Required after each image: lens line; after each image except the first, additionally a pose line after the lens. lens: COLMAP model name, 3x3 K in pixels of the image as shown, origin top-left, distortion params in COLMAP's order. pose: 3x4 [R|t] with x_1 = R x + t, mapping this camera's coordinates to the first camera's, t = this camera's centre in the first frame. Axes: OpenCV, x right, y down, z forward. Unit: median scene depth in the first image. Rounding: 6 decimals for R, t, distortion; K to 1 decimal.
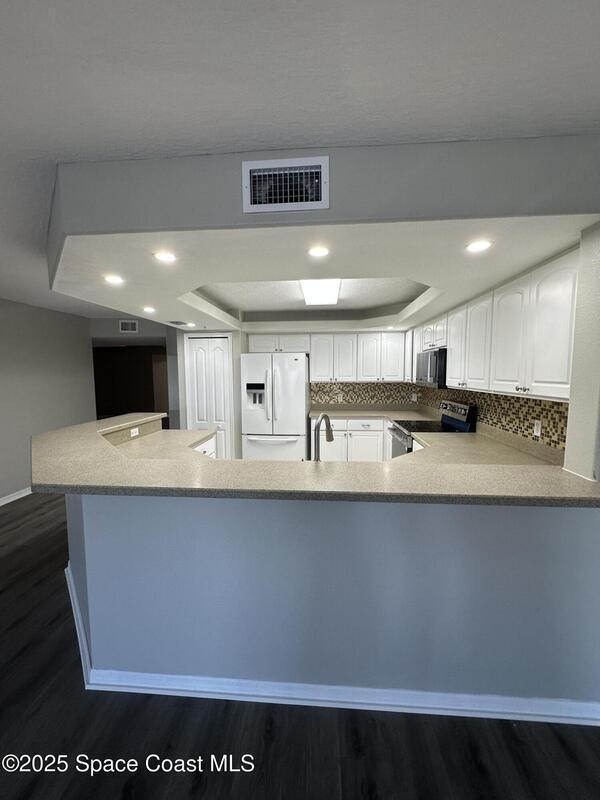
lens RADIAL K [[322.4, 0, 300.5], [0, 322.4, 398.9], [0, 0, 1]] dist [-0.003341, -0.000127]
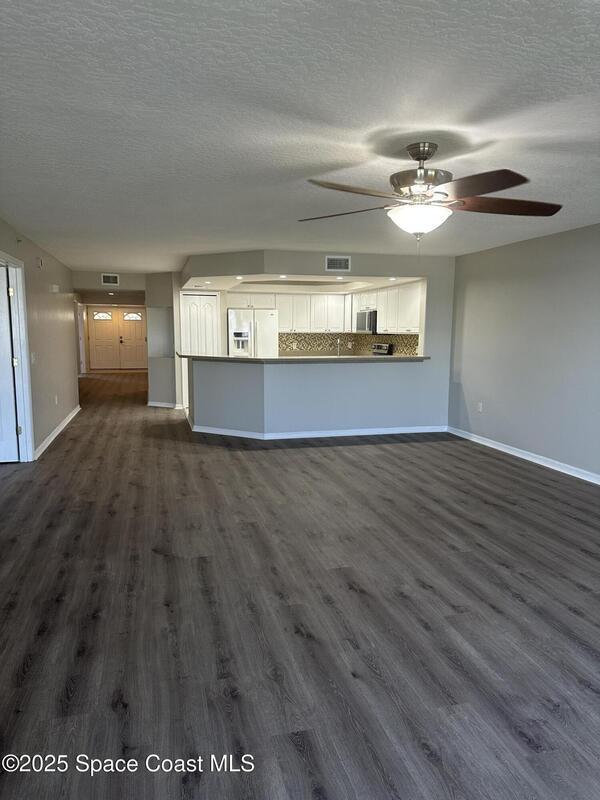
lens RADIAL K [[557.5, 0, 299.1], [0, 557.5, 401.8], [0, 0, 1]] dist [0.077506, 0.000028]
pose [[0.946389, -0.031623, 0.321478, -0.634171], [0.016493, 0.998629, 0.049680, 0.120024], [-0.322608, -0.041715, 0.945613, -1.185485]]
